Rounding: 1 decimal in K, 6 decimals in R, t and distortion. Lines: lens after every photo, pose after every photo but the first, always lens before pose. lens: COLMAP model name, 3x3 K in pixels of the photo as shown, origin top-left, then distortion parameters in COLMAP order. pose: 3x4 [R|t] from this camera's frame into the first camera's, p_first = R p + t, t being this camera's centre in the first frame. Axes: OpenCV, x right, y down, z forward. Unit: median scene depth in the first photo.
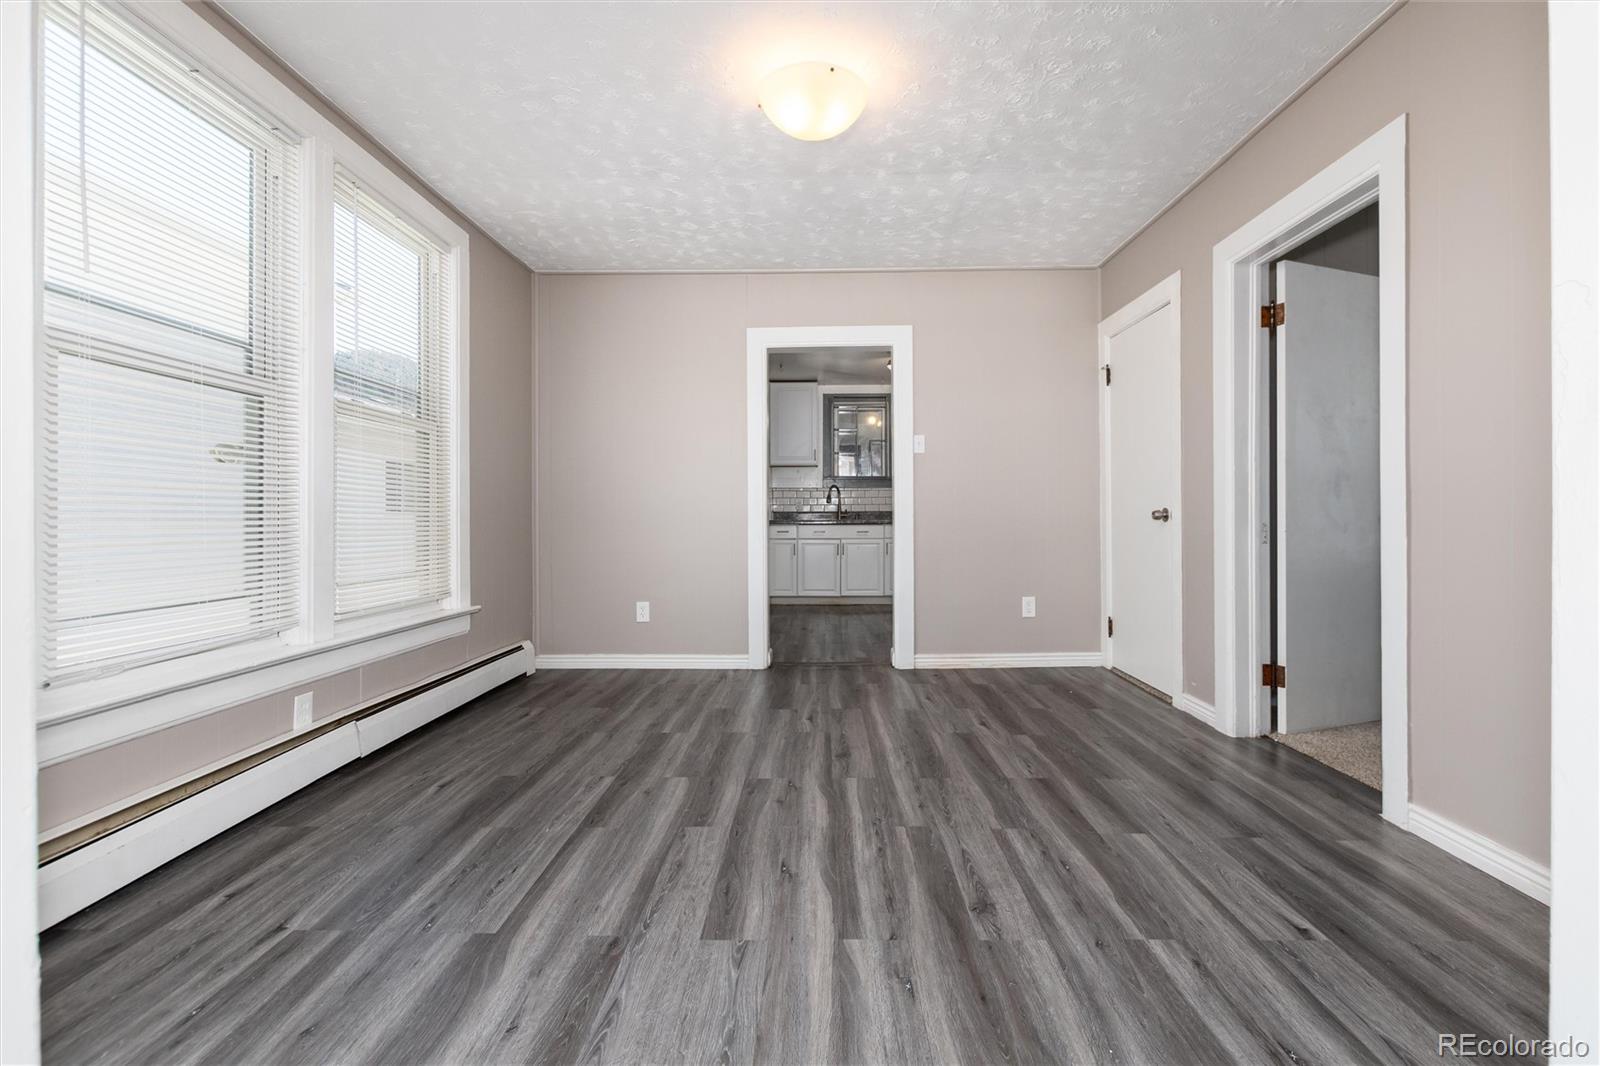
lens RADIAL K [[703.6, 0, 806.8], [0, 703.6, 521.5], [0, 0, 1]] dist [-0.001085, -0.000747]
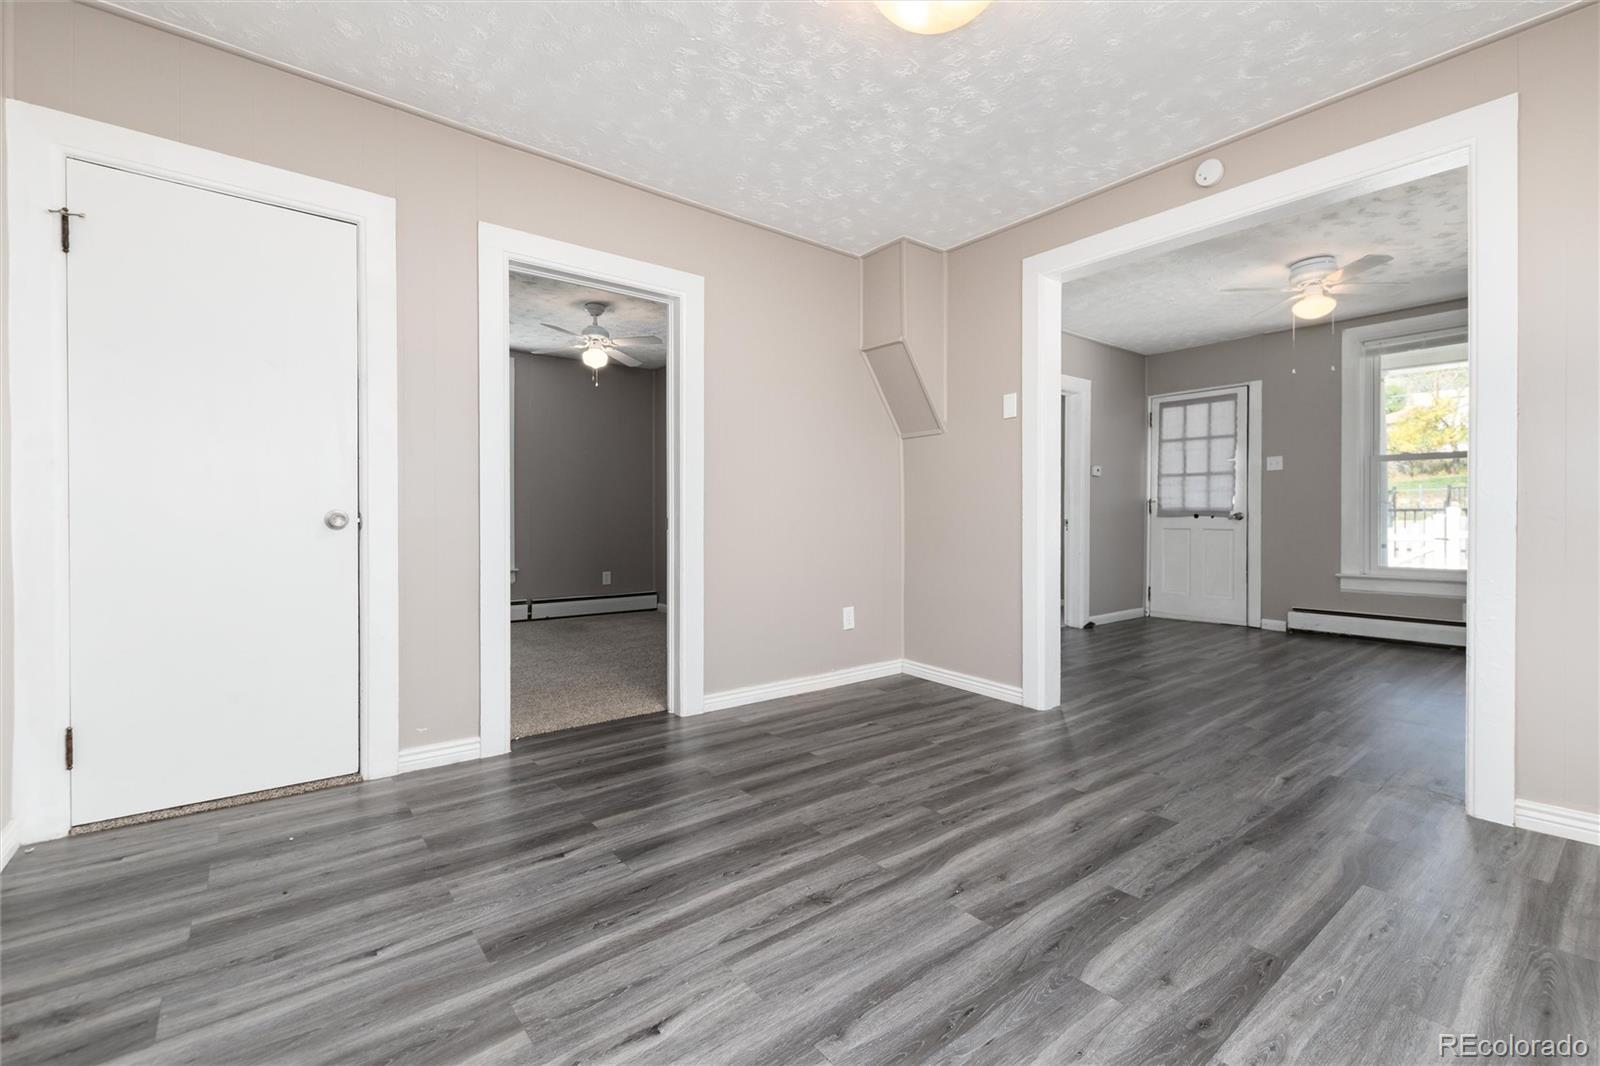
lens RADIAL K [[703.6, 0, 811.9], [0, 703.6, 532.0], [0, 0, 1]] dist [-0.001085, -0.000747]
pose [[-0.650375, -0.010396, 0.759542, -0.561424], [0.007513, 0.999769, 0.020118, -0.015213], [-0.759576, 0.018791, -0.650147, 1.877155]]
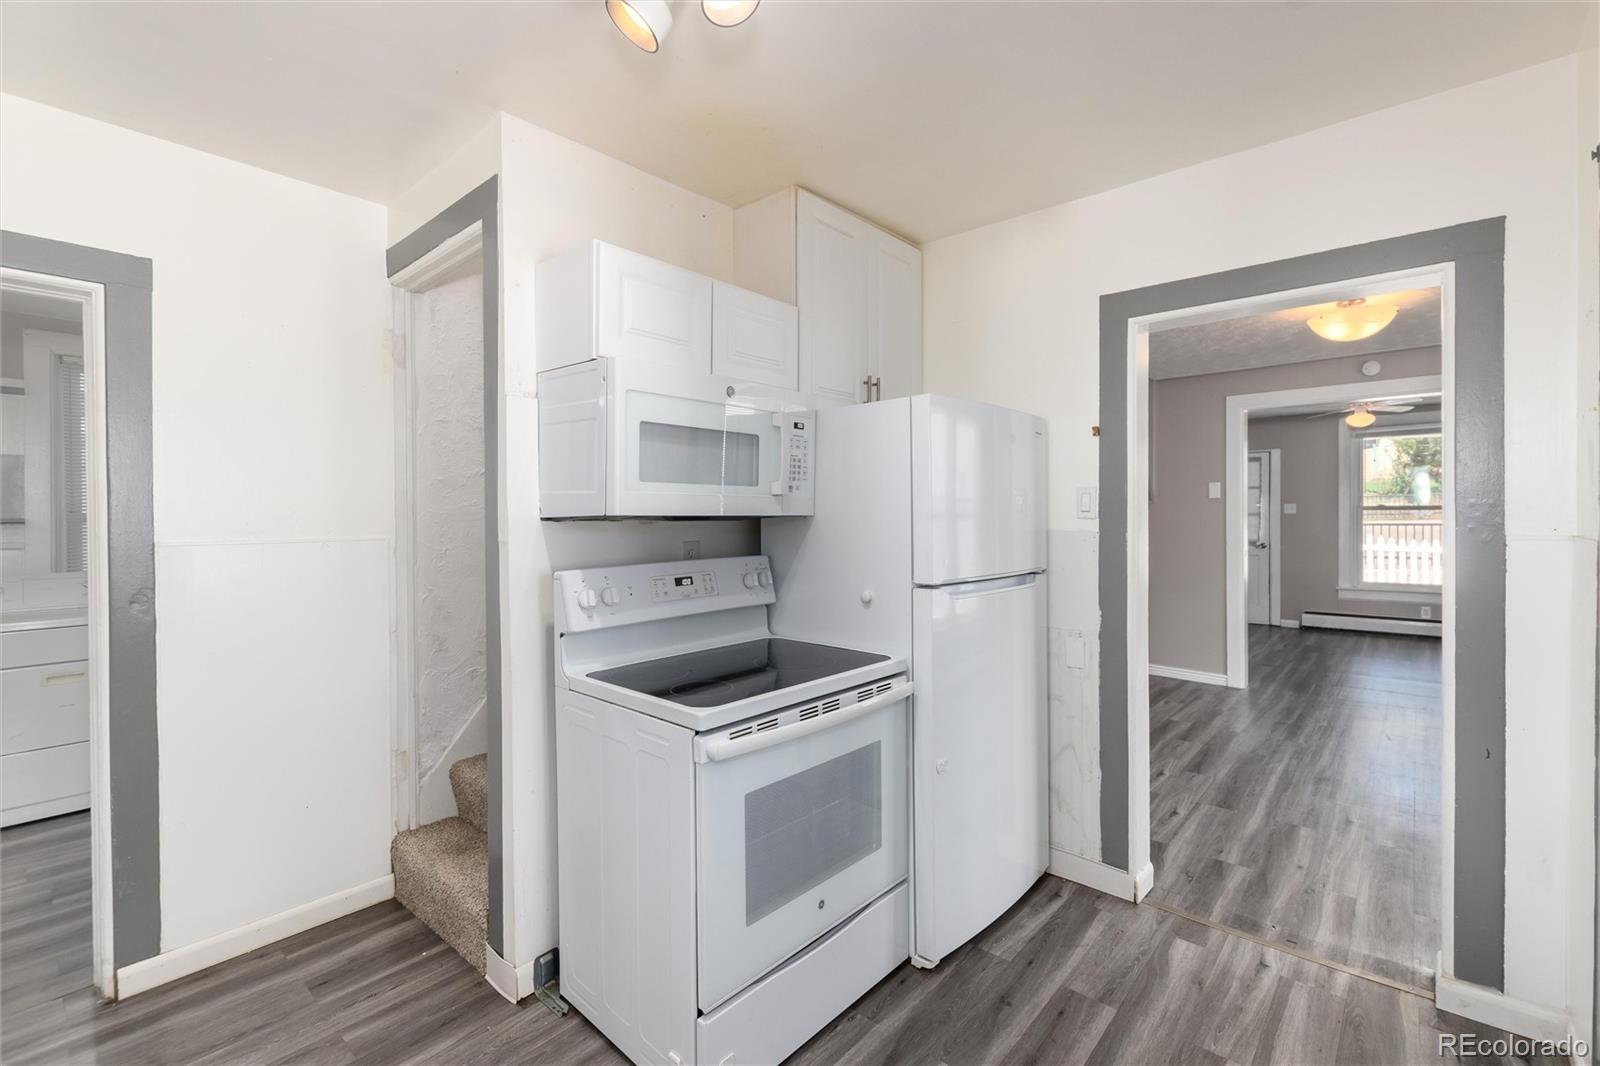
lens RADIAL K [[703.6, 0, 804.1], [0, 703.6, 527.4], [0, 0, 1]] dist [-0.001085, -0.000747]
pose [[-0.766437, 0.000893, 0.642319, -0.064418], [0.014352, 0.999773, 0.015736, -0.217164], [-0.642159, 0.021279, -0.766276, 3.439350]]
